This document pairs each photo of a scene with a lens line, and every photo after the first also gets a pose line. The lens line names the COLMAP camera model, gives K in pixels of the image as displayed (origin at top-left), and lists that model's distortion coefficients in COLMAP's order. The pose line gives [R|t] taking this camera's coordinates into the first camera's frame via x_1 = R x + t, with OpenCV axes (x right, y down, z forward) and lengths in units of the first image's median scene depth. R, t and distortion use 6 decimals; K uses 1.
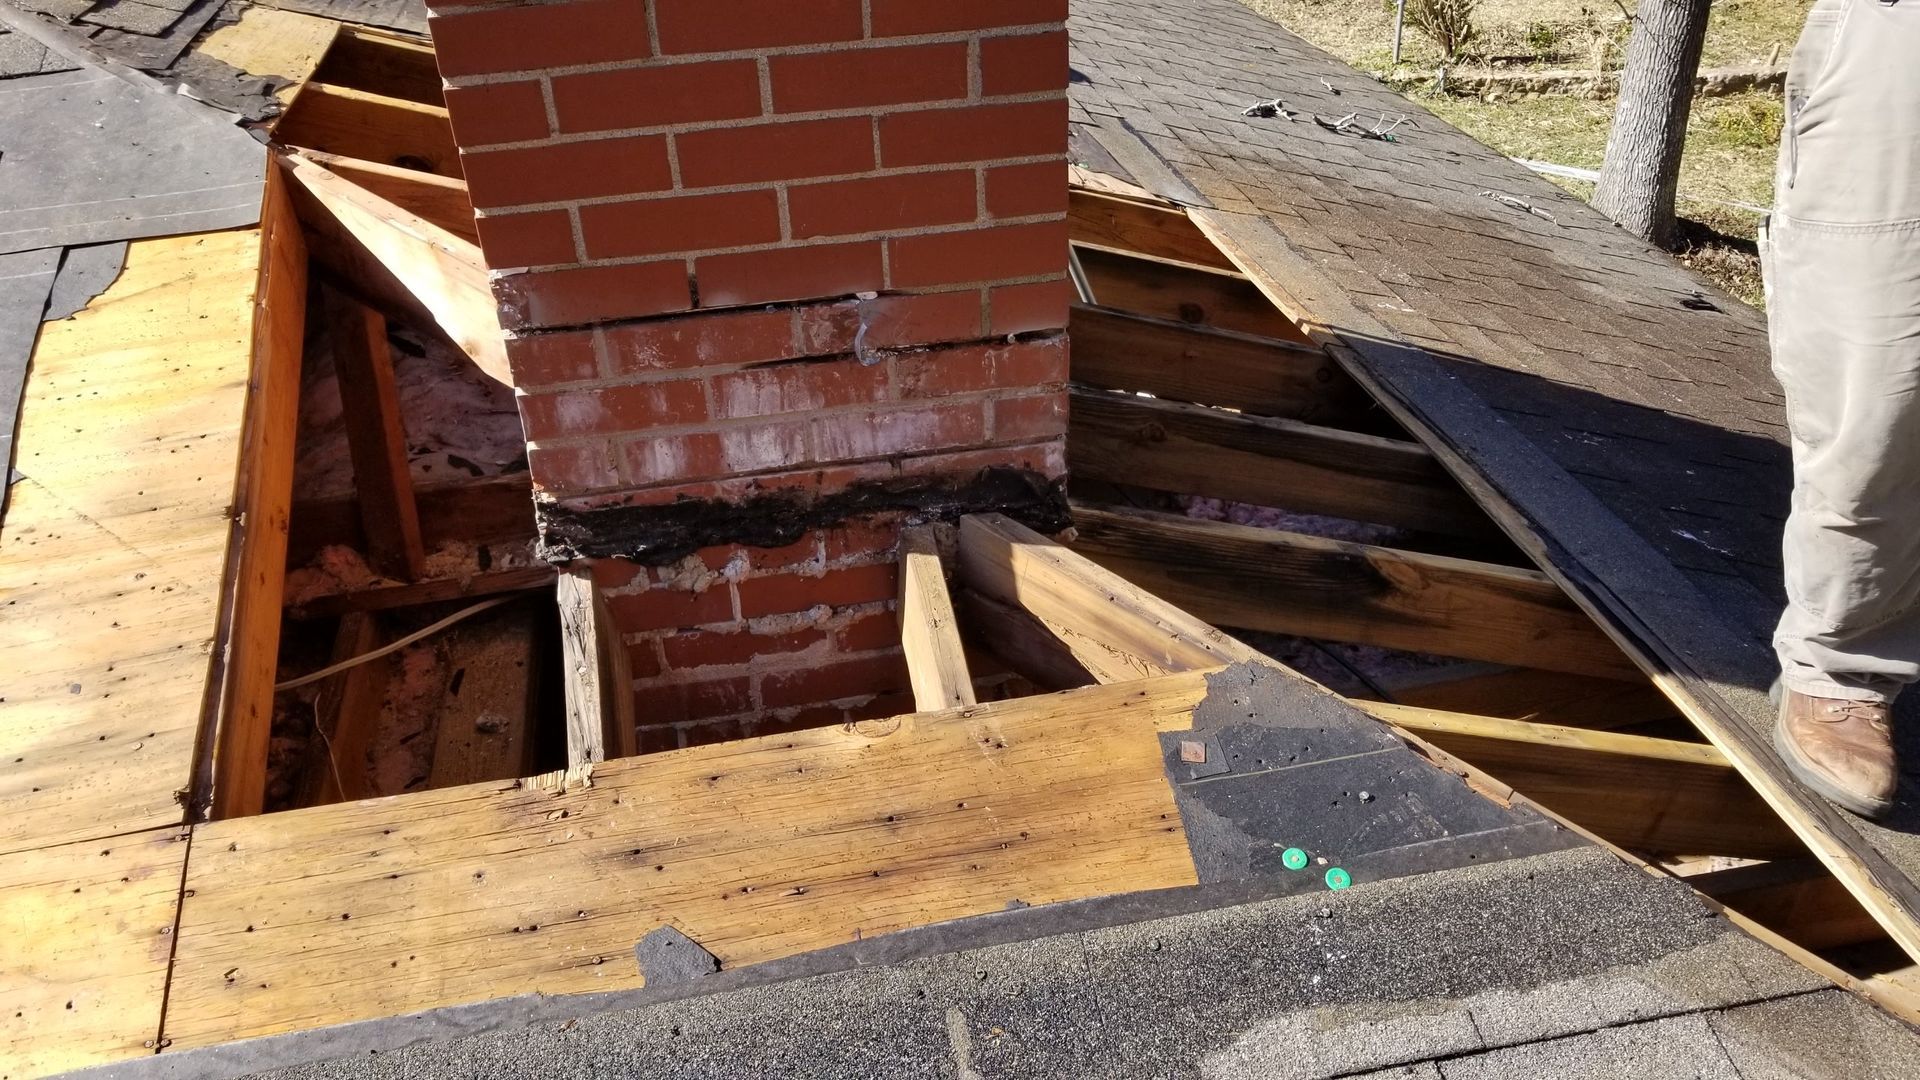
lens RADIAL K [[1473.5, 0, 952.3], [0, 1473.5, 557.3], [0, 0, 1]] dist [0.071629, -0.109569]
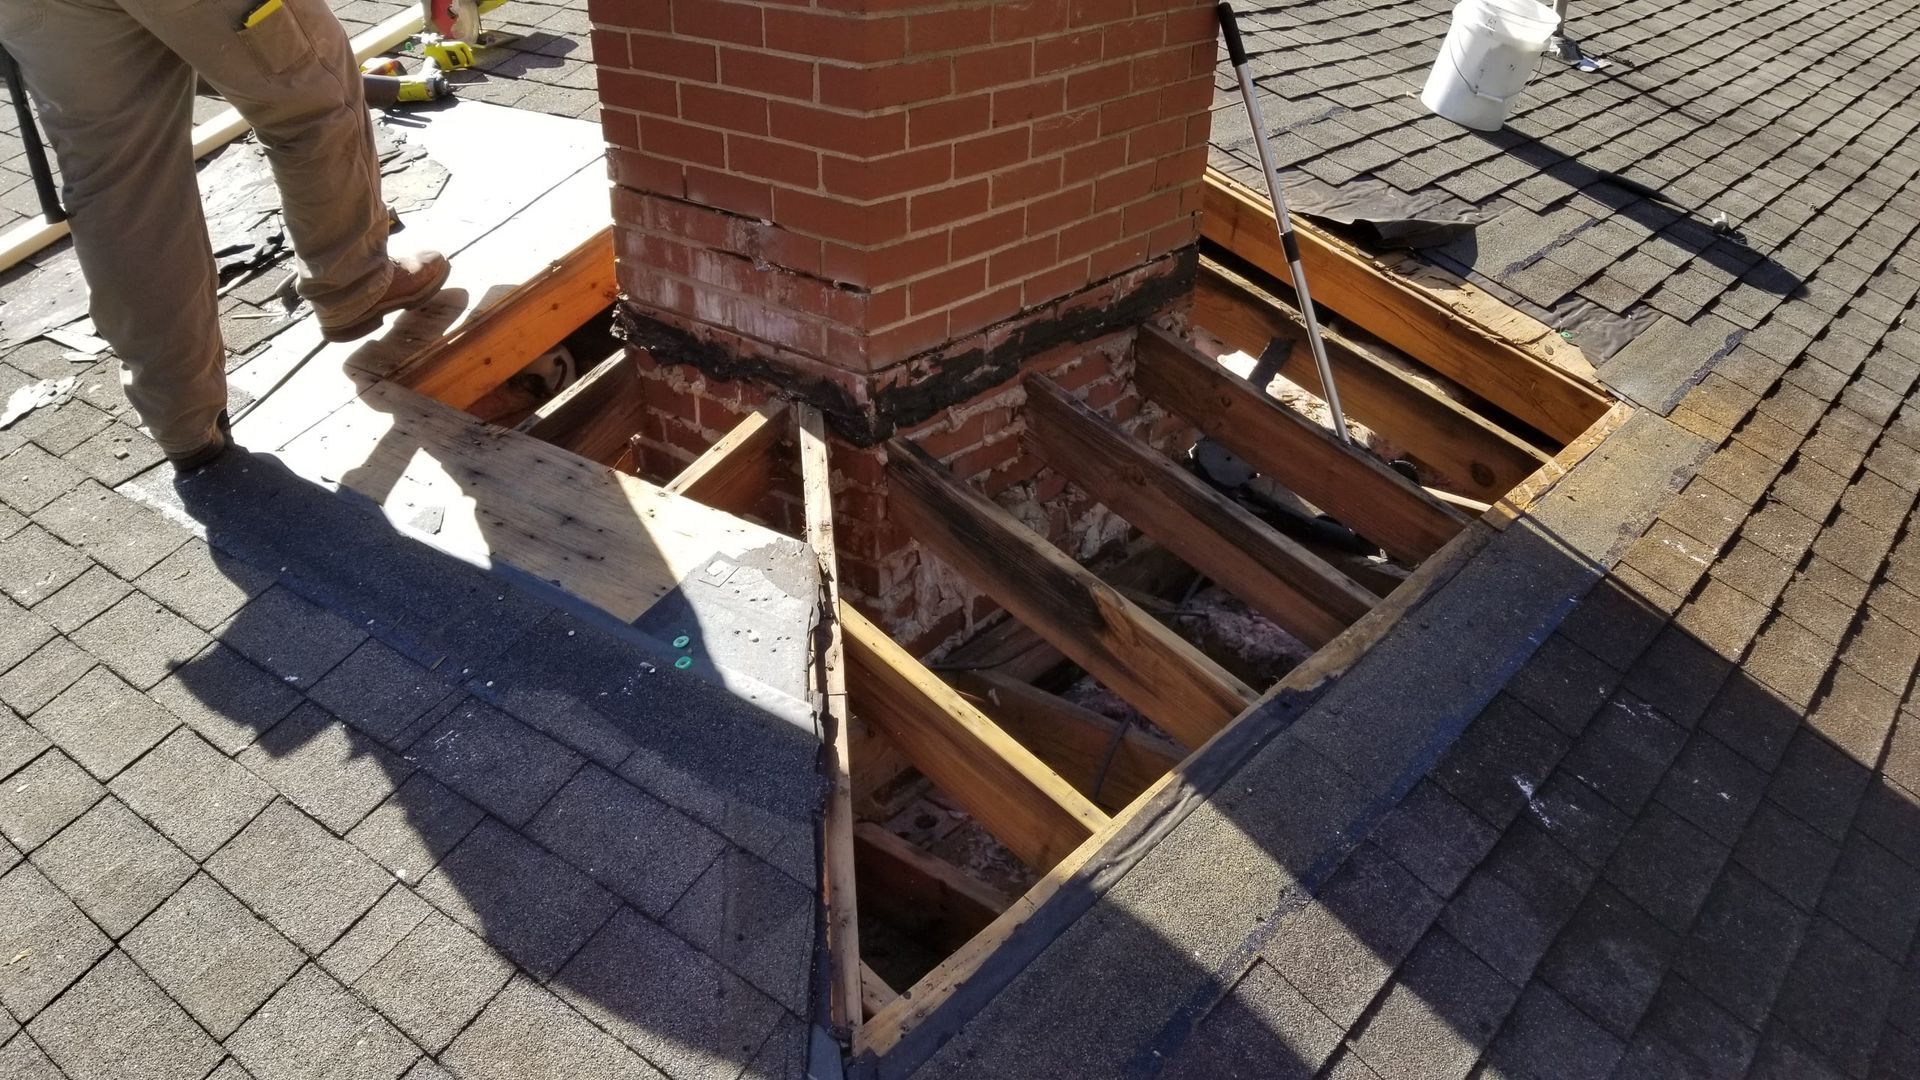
lens RADIAL K [[1473.5, 0, 952.2], [0, 1473.5, 558.6], [0, 0, 1]] dist [0.071629, -0.109569]
pose [[0.650618, 0.393898, -0.649262, 1.133779], [-0.442628, 0.891415, 0.097256, -0.103313], [0.617071, 0.224105, 0.754321, 0.078714]]
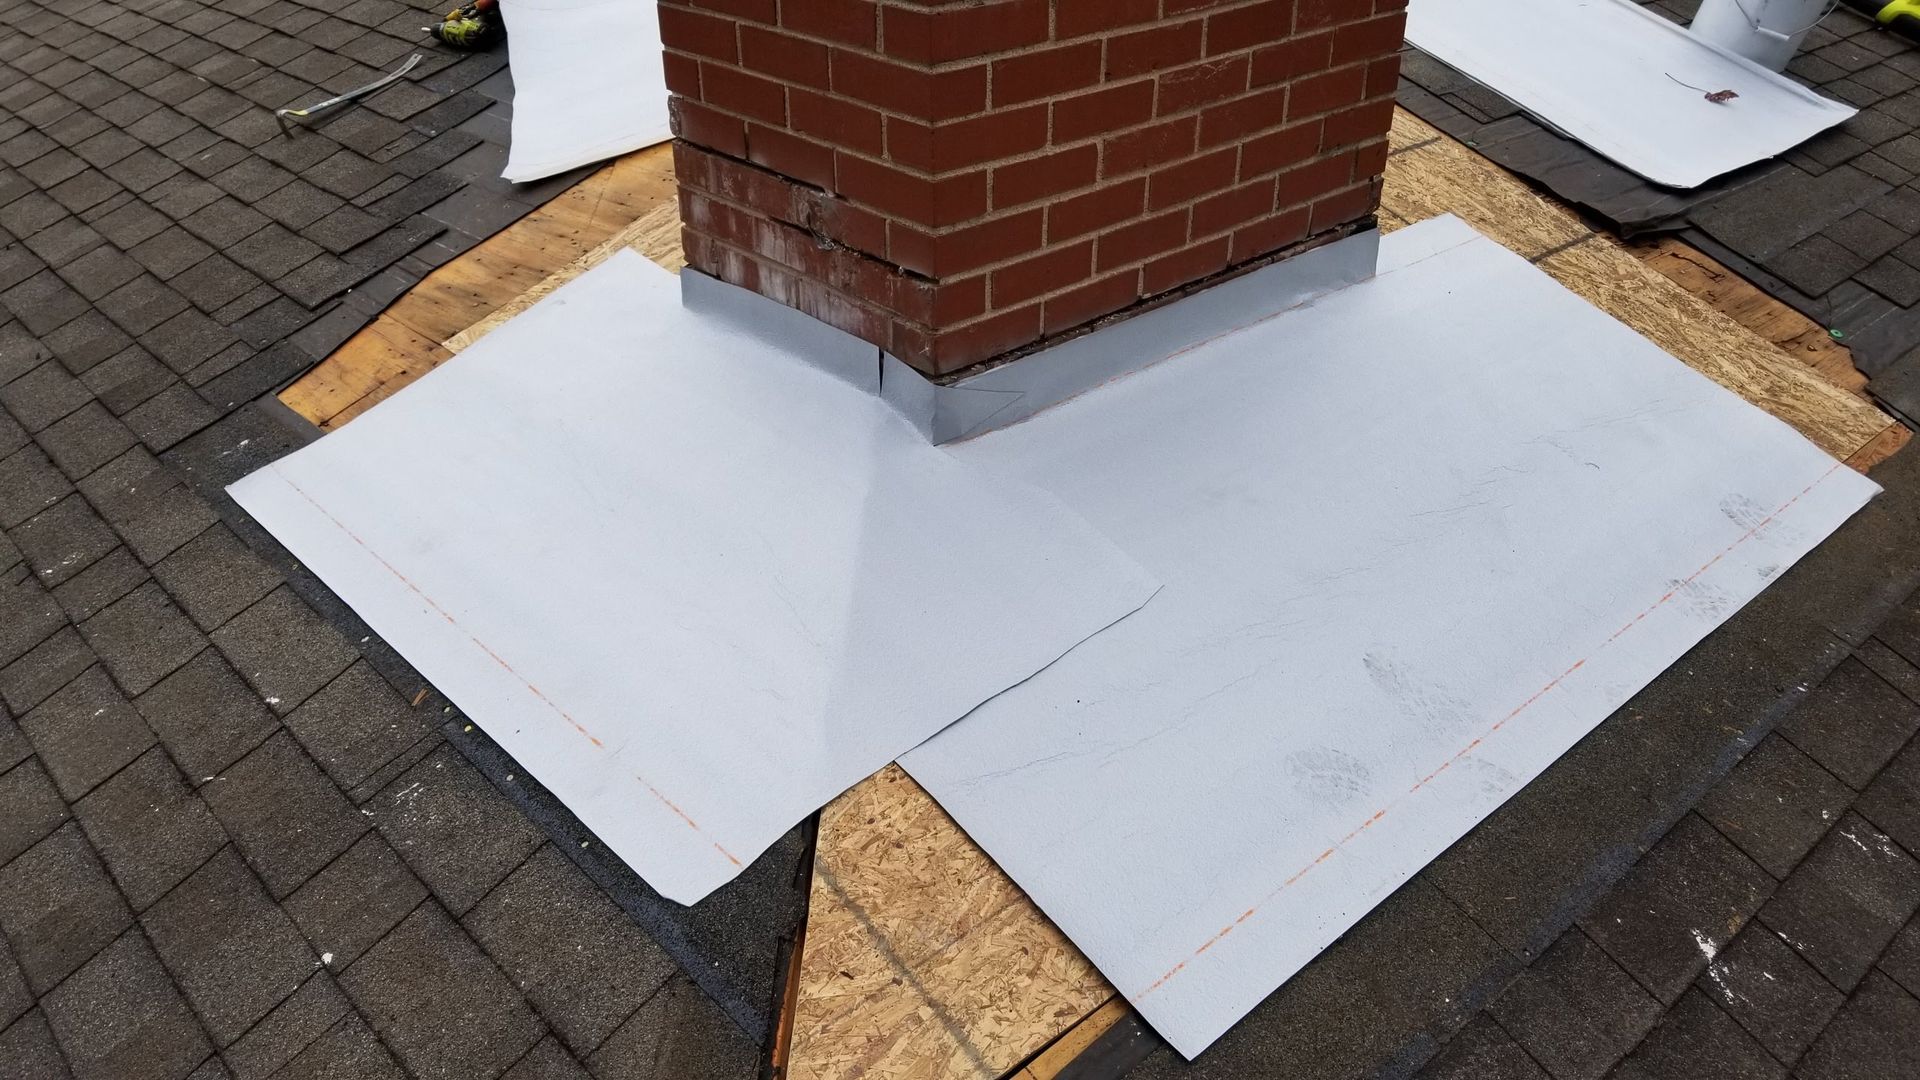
lens RADIAL K [[1473.5, 0, 972.3], [0, 1473.5, 581.7], [0, 0, 1]] dist [0.071629, -0.109569]
pose [[0.534033, 0.473808, -0.700225, 1.026911], [-0.469686, 0.854914, 0.220268, -0.226250], [0.702997, 0.211255, 0.679092, 0.299190]]
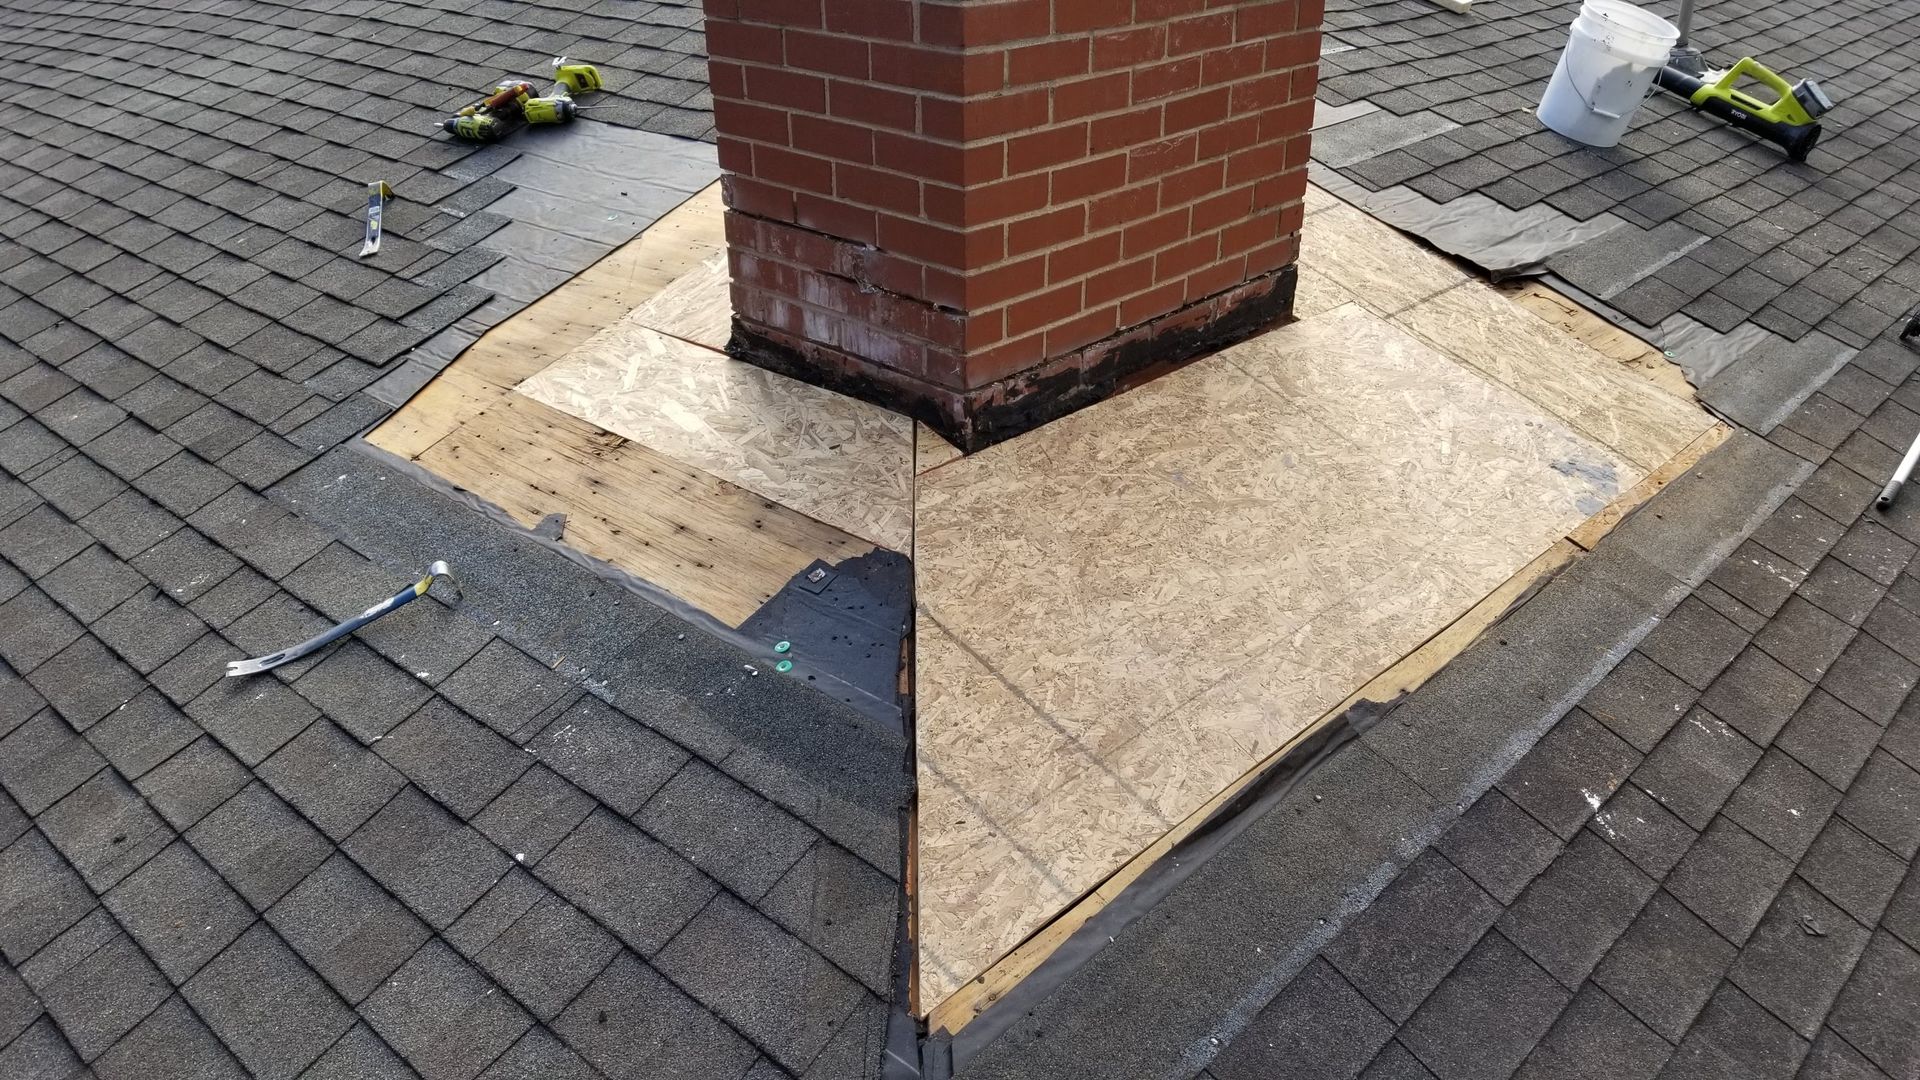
lens RADIAL K [[1473.5, 0, 1008.4], [0, 1473.5, 583.8], [0, 0, 1]] dist [0.071629, -0.109569]
pose [[0.613221, 0.411468, -0.674280, 1.196128], [-0.448851, 0.883924, 0.131194, -0.132413], [0.649994, 0.222200, 0.726729, 0.051865]]
